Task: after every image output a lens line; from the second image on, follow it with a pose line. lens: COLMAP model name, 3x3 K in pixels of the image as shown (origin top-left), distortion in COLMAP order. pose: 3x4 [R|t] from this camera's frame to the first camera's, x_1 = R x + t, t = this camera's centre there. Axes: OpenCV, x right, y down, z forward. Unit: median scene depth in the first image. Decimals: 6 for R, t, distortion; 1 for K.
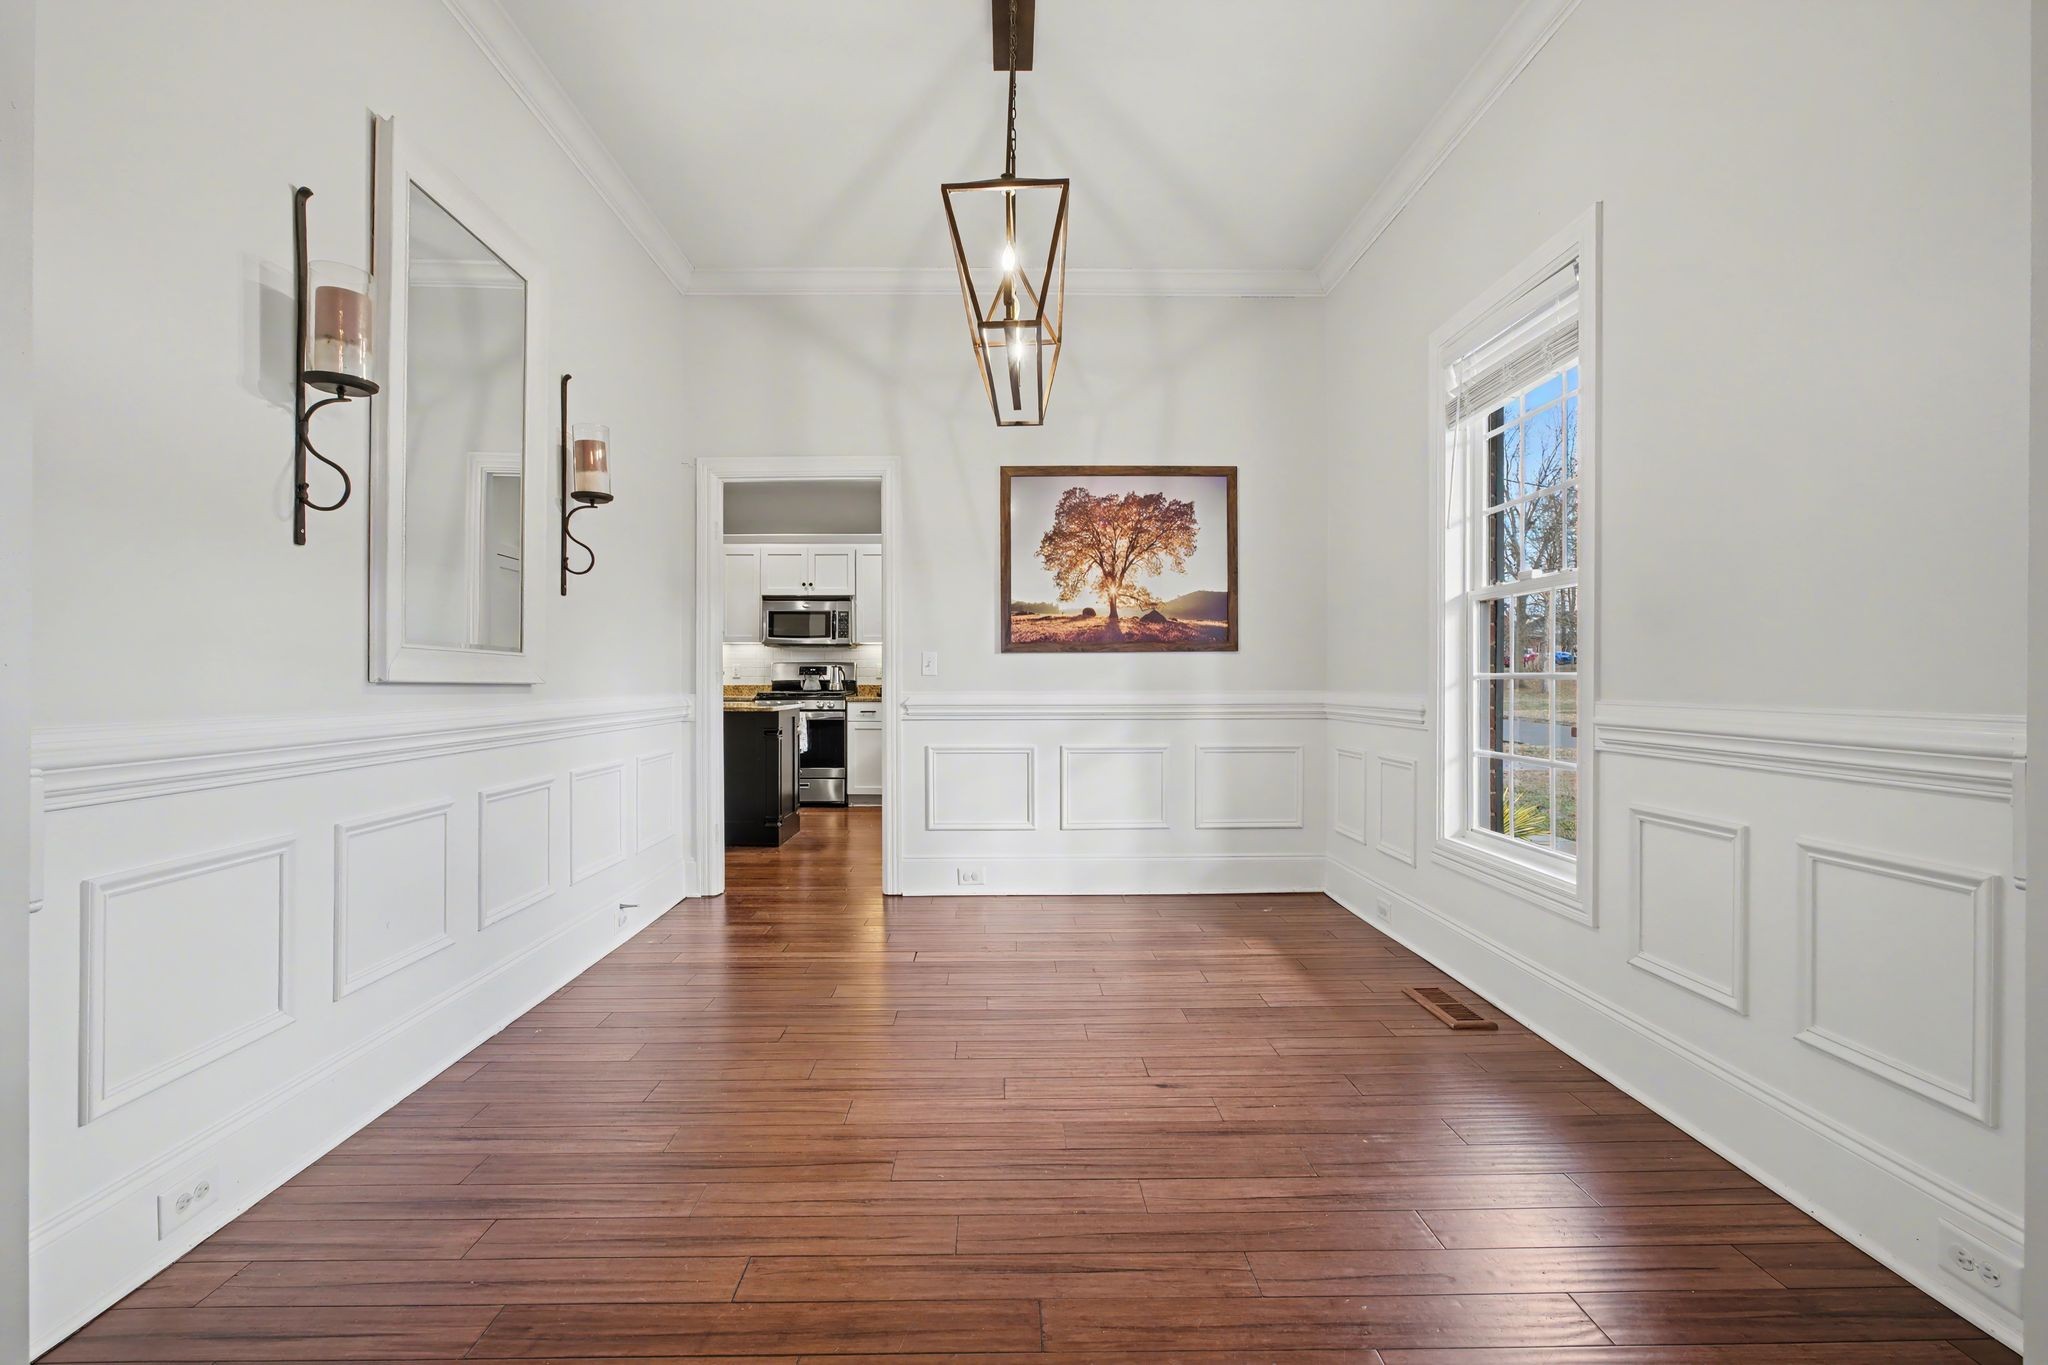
lens RADIAL K [[920.7, 0, 1032.3], [0, 920.7, 669.8], [0, 0, 1]] dist [-0.008497, 0.000911]
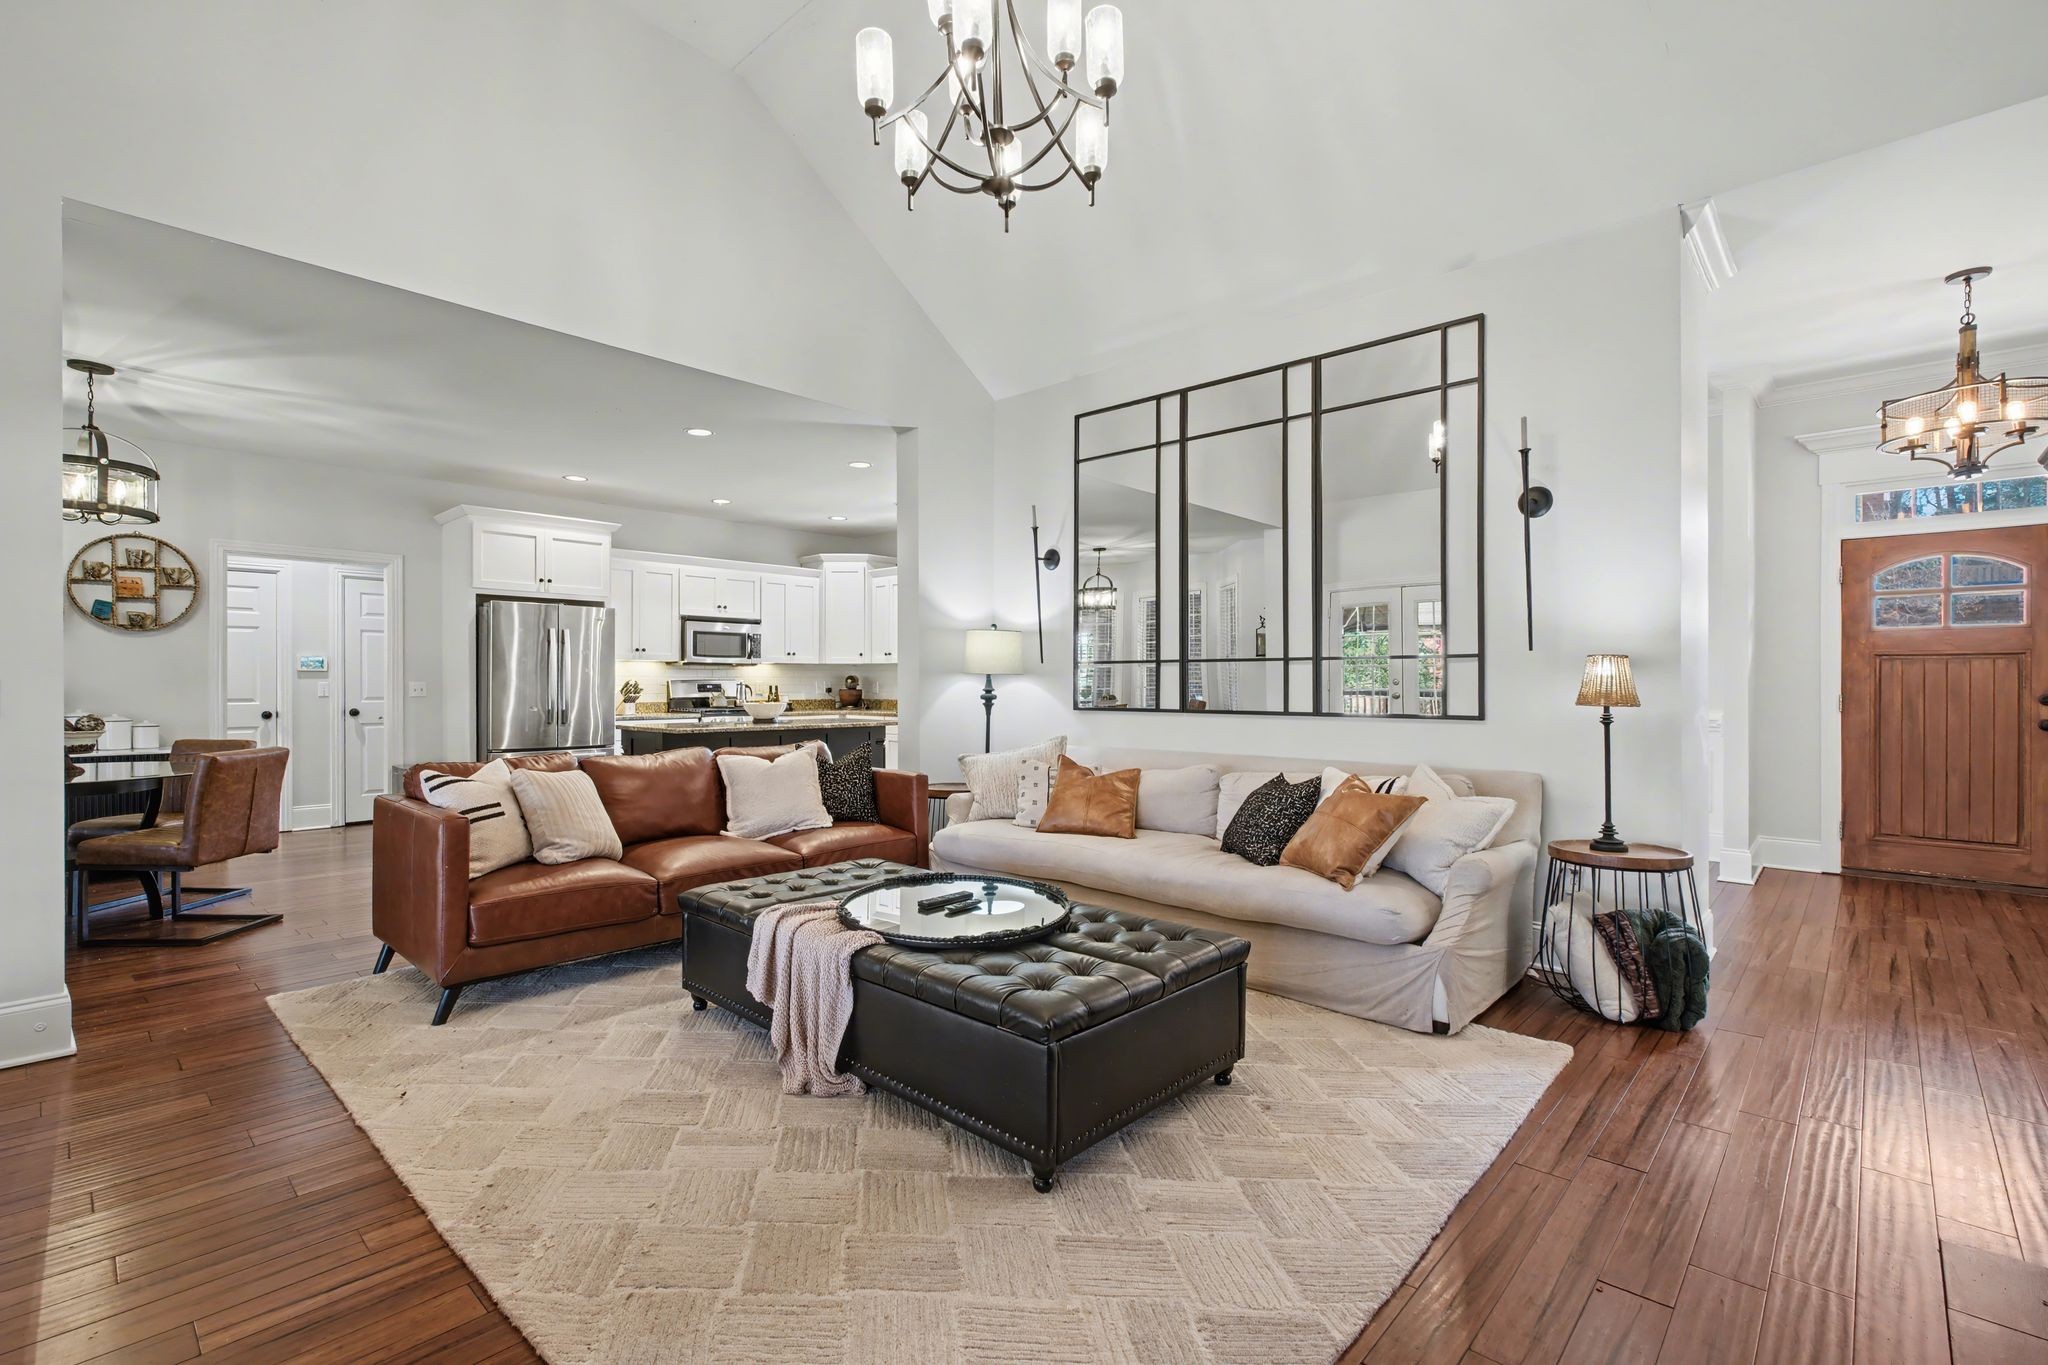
lens RADIAL K [[920.7, 0, 1009.2], [0, 920.7, 681.5], [0, 0, 1]] dist [-0.008497, 0.000911]
pose [[0.701715, -0.003429, 0.712450, -0.782155], [0.003941, 0.999992, 0.000932, -0.006356], [-0.712447, 0.002154, 0.701722, 0.013459]]
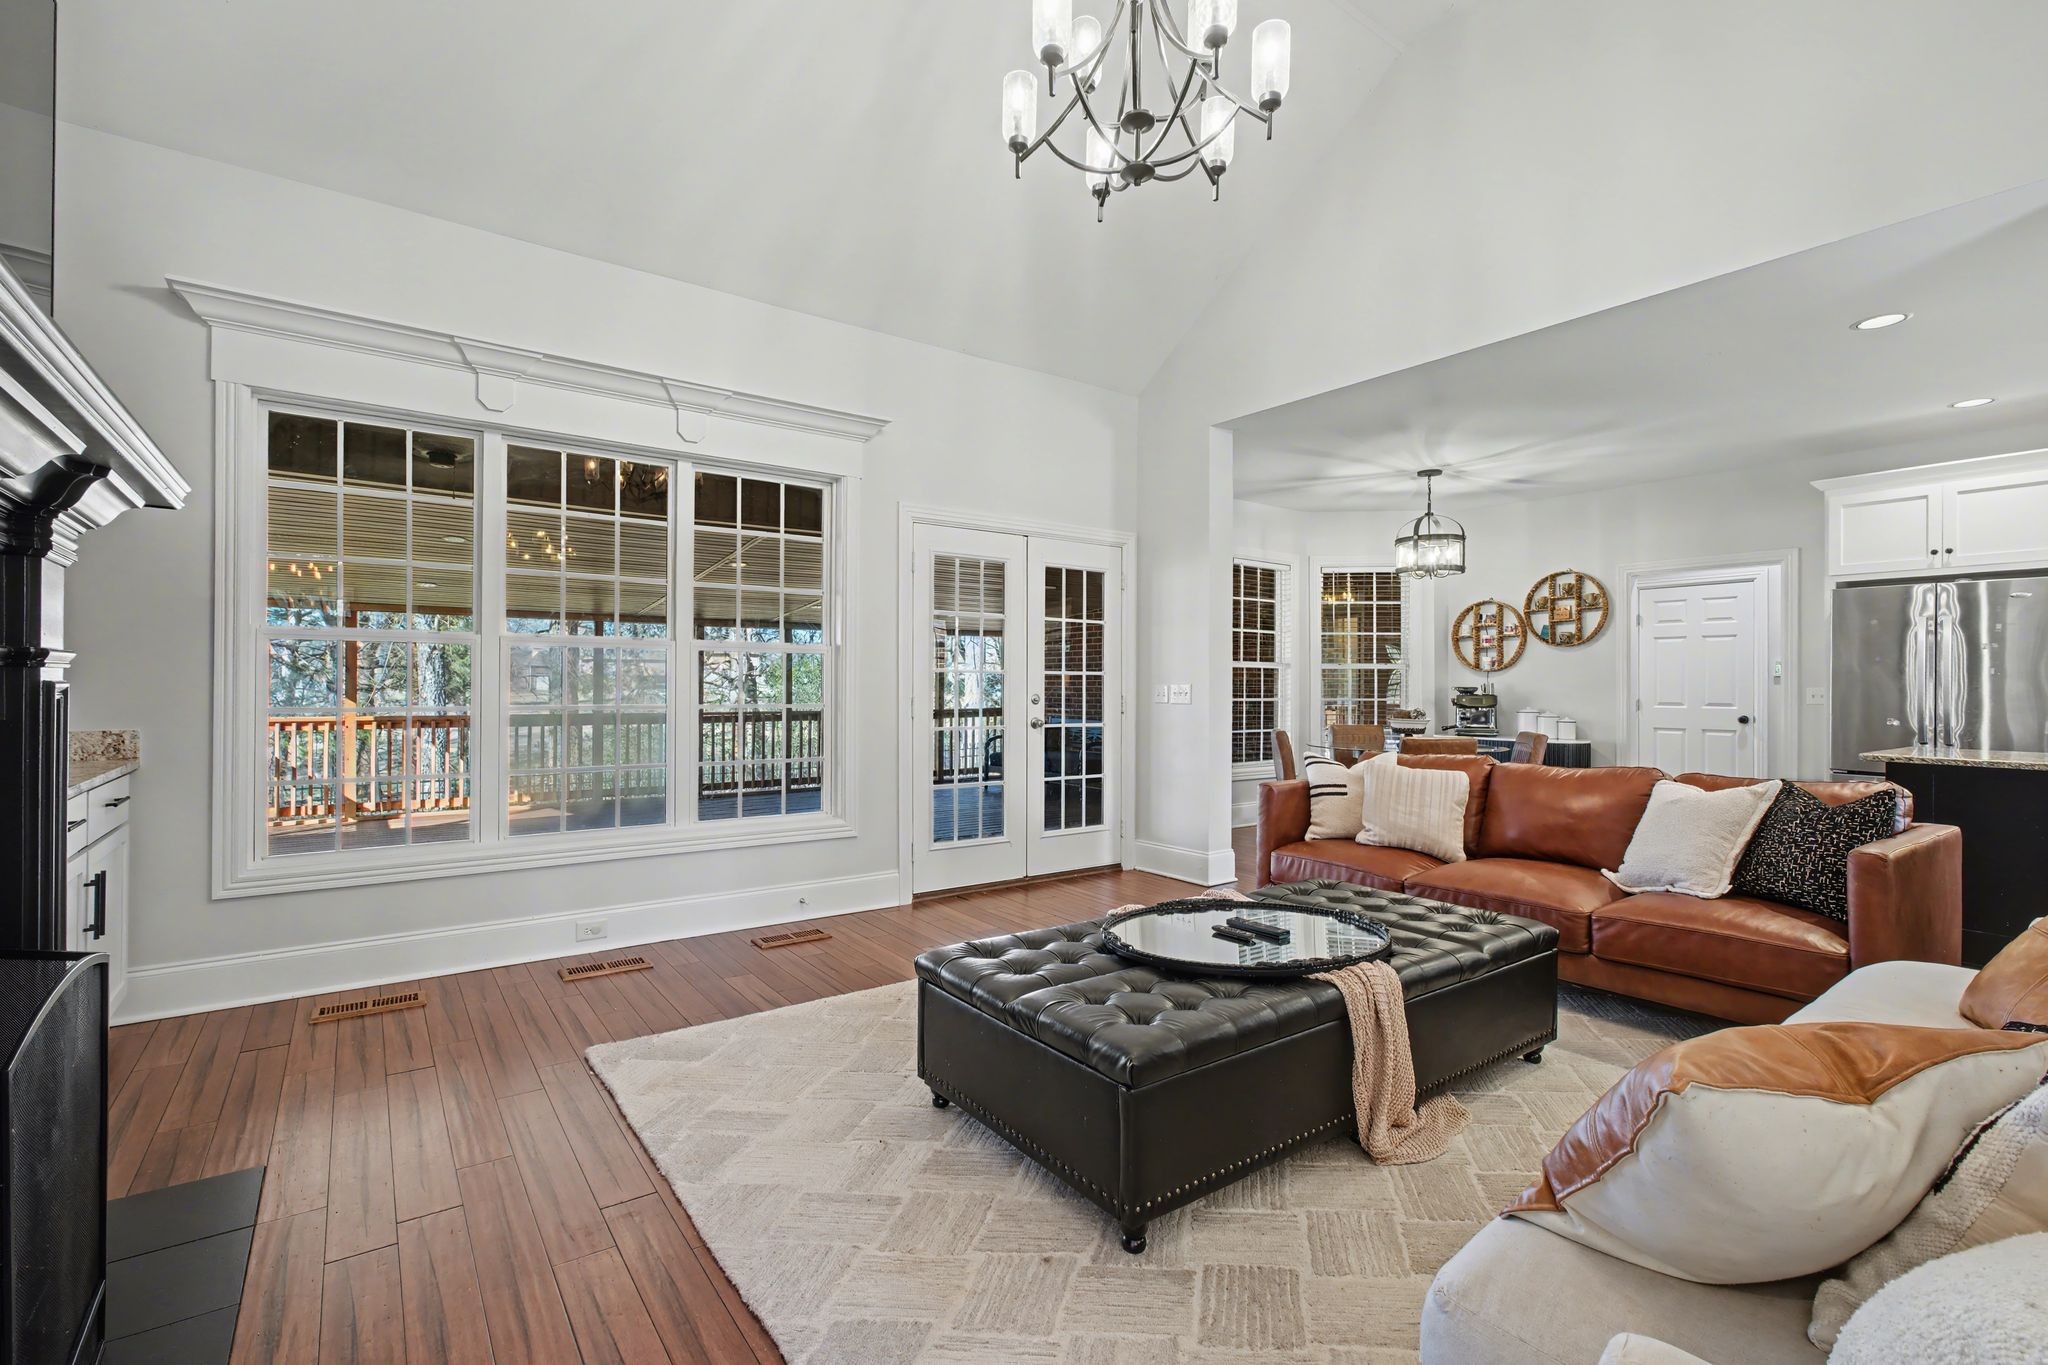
lens RADIAL K [[920.7, 0, 1016.9], [0, 920.7, 676.0], [0, 0, 1]] dist [-0.008497, 0.000911]
pose [[0.568977, -0.012403, -0.822260, -0.295256], [0.000351, 0.999890, -0.014839, -0.005456], [0.822353, 0.008154, 0.568919, 0.030784]]
